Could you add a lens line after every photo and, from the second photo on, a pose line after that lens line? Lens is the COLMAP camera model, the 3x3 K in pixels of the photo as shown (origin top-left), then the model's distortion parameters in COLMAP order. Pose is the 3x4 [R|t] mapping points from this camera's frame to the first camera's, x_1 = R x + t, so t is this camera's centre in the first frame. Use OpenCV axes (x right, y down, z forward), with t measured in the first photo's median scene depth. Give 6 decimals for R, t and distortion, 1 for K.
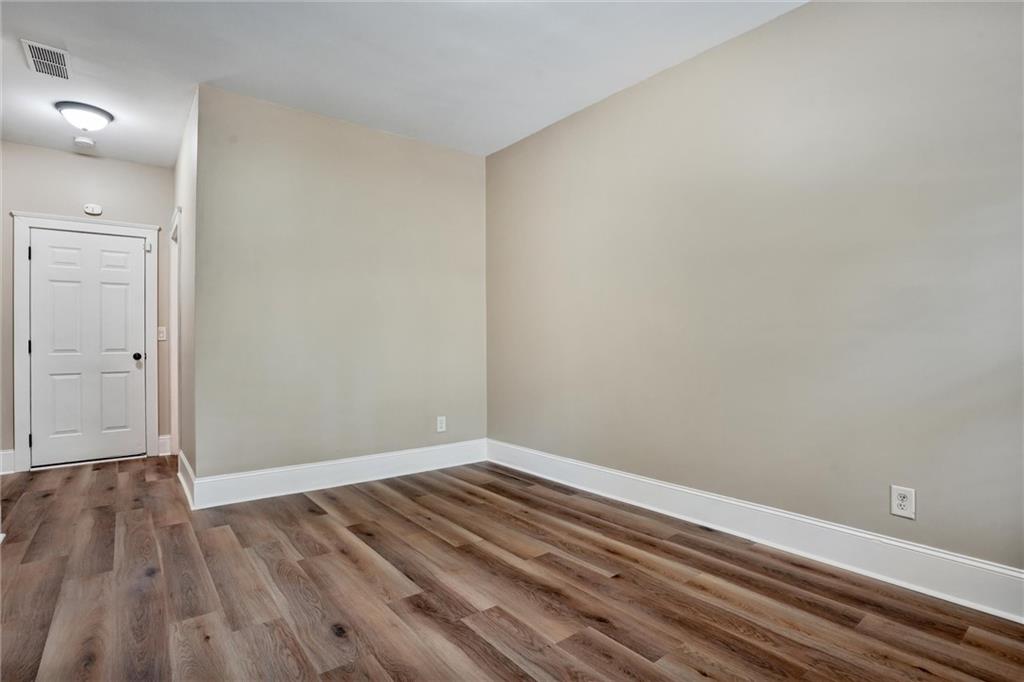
lens RADIAL K [[519.7, 0, 512.5], [0, 519.7, 342.3], [0, 0, 1]] dist [-0.016916, 0.002487]
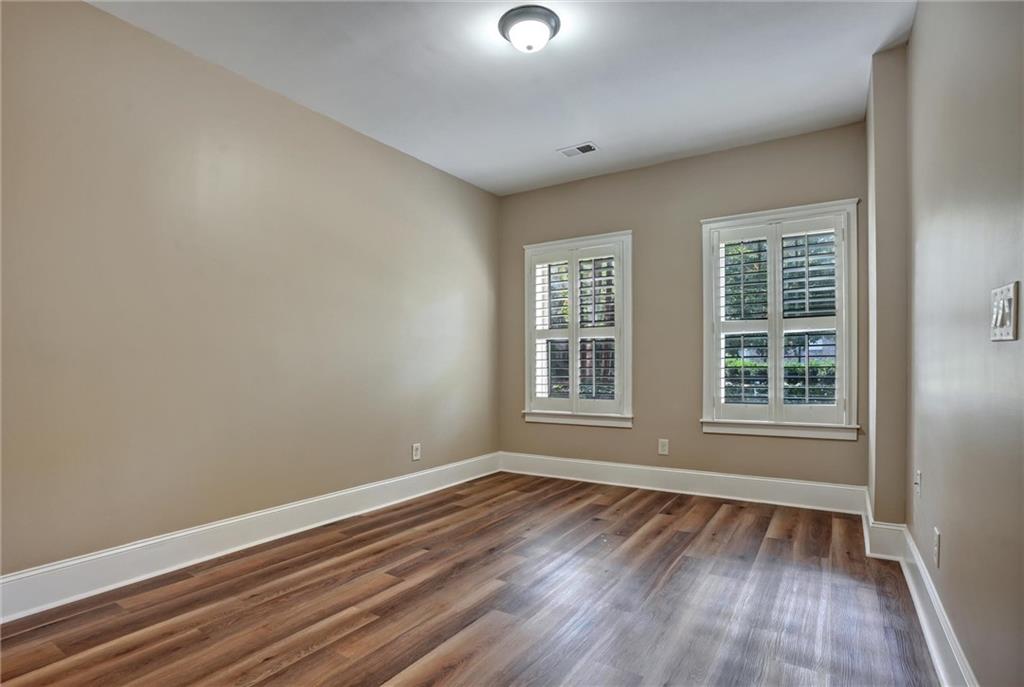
lens RADIAL K [[519.7, 0, 514.5], [0, 519.7, 350.2], [0, 0, 1]] dist [-0.016916, 0.002487]
pose [[-0.356870, 0.045277, 0.933056, -0.939188], [0.003886, 0.998888, -0.046985, 0.023450], [-0.934146, -0.013142, -0.356649, 1.091620]]
